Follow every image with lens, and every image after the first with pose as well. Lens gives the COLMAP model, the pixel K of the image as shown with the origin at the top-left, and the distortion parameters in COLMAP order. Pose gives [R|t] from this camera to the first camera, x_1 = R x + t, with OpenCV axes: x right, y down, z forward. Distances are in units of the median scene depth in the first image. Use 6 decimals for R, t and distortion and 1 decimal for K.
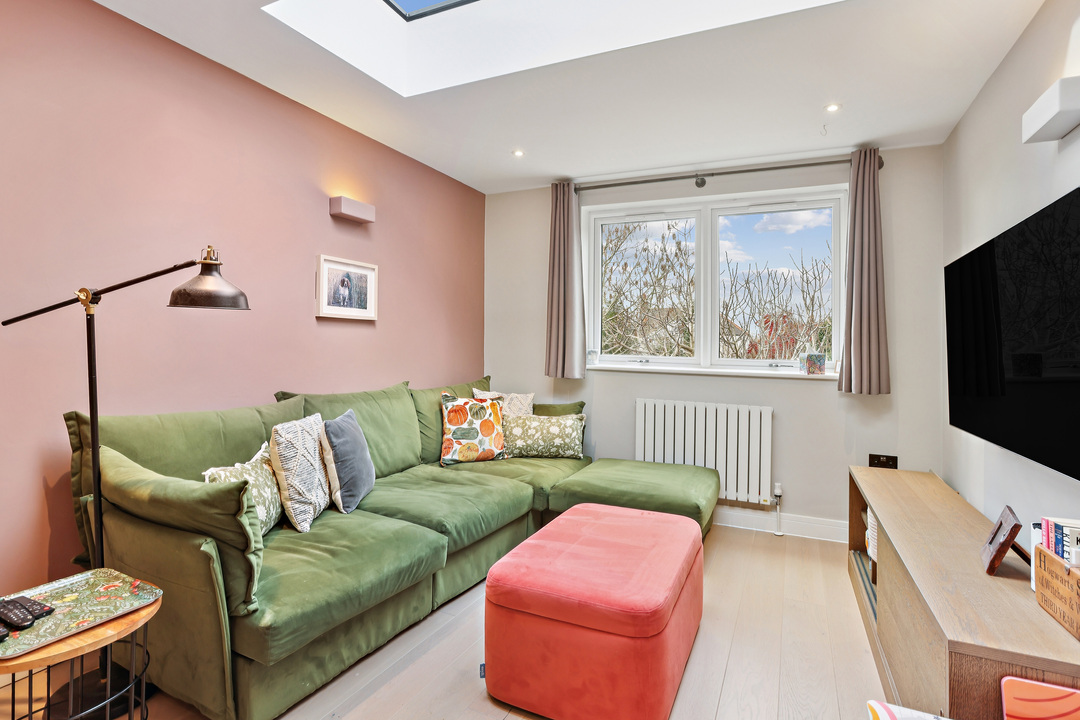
lens RADIAL K [[527.1, 0, 546.9], [0, 527.1, 345.4], [0, 0, 1]] dist [-0.000552, -0.000137]
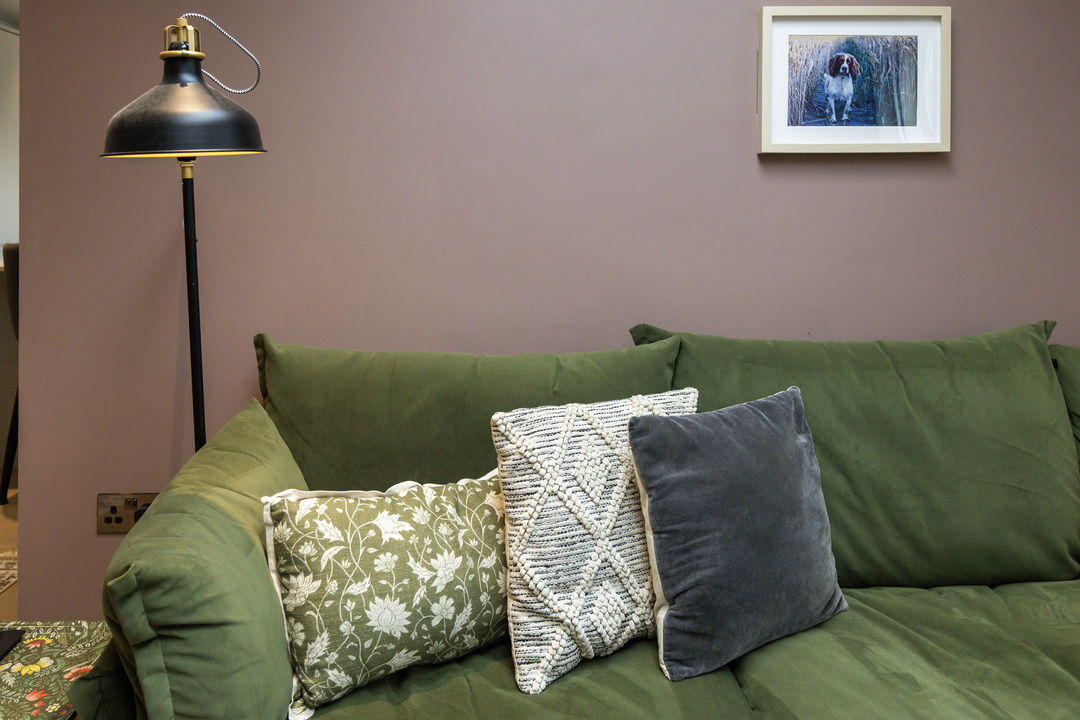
lens RADIAL K [[849.8, 0, 517.6], [0, 849.8, 197.9], [0, 0, 1]] dist [-0.000059, -0.003505]
pose [[0.452090, -0.014867, -0.891848, 0.090347], [0.011011, 0.999878, -0.011086, -0.012753], [0.891904, -0.004808, 0.452199, 0.508454]]
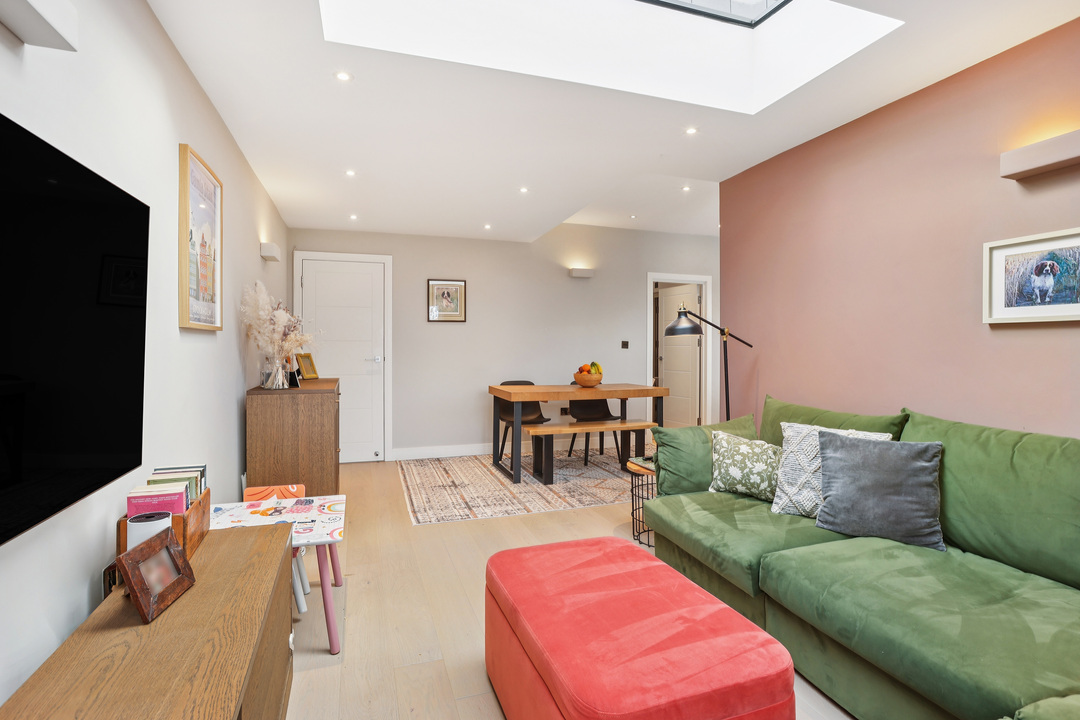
lens RADIAL K [[527.1, 0, 546.9], [0, 527.1, 345.4], [0, 0, 1]] dist [-0.000552, -0.000137]
pose [[-0.694023, -0.016274, -0.719769, 0.567010], [-0.011285, 0.999868, -0.011725, -0.006243], [0.719865, -0.000014, -0.694114, 1.066094]]
